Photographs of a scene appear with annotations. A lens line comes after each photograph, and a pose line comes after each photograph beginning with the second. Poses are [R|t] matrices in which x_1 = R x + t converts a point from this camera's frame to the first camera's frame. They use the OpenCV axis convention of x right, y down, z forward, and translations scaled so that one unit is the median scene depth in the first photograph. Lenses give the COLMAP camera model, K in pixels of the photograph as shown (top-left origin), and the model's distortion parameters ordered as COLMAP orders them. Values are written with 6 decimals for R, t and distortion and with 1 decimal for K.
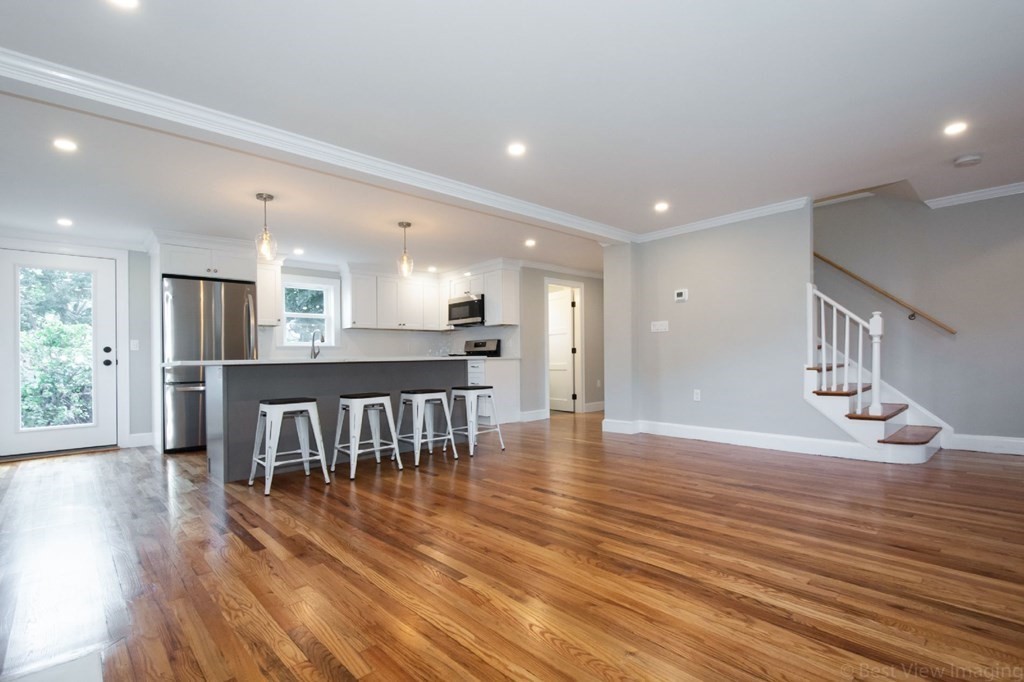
lens RADIAL K [[466.8, 0, 503.4], [0, 466.8, 349.8], [0, 0, 1]] dist [-0.003124, -0.001723]
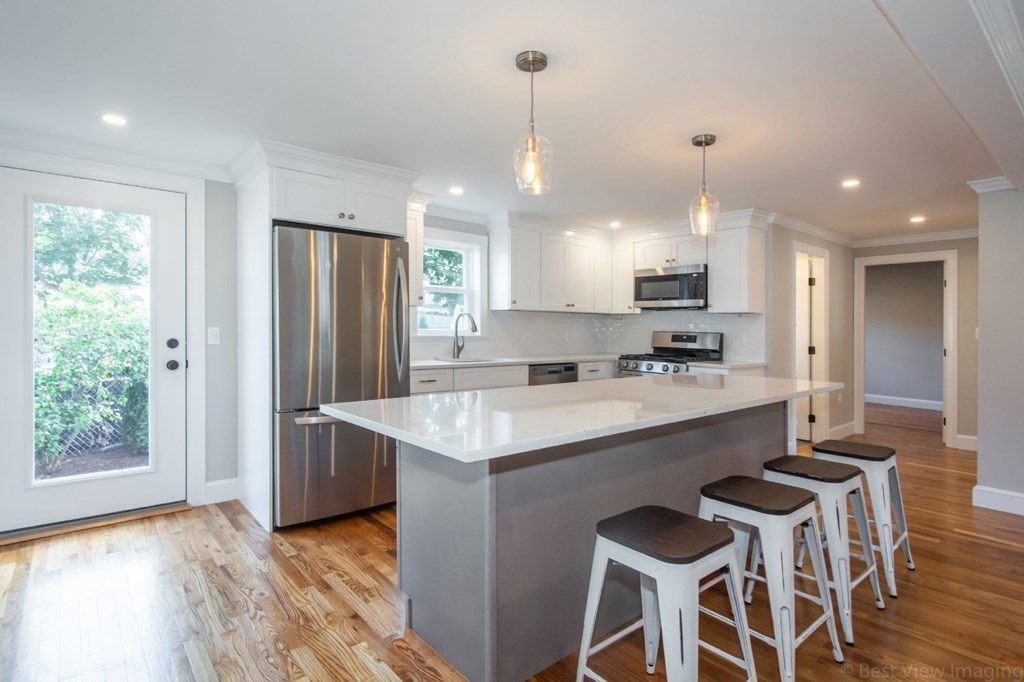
lens RADIAL K [[514.2, 0, 511.0], [0, 514.2, 330.2], [0, 0, 1]] dist [0.002226, 0.000125]
pose [[0.998227, 0.034767, -0.048322, -0.385430], [-0.033496, 0.999078, 0.026862, -0.050405], [0.049212, -0.025196, 0.998471, 0.359235]]
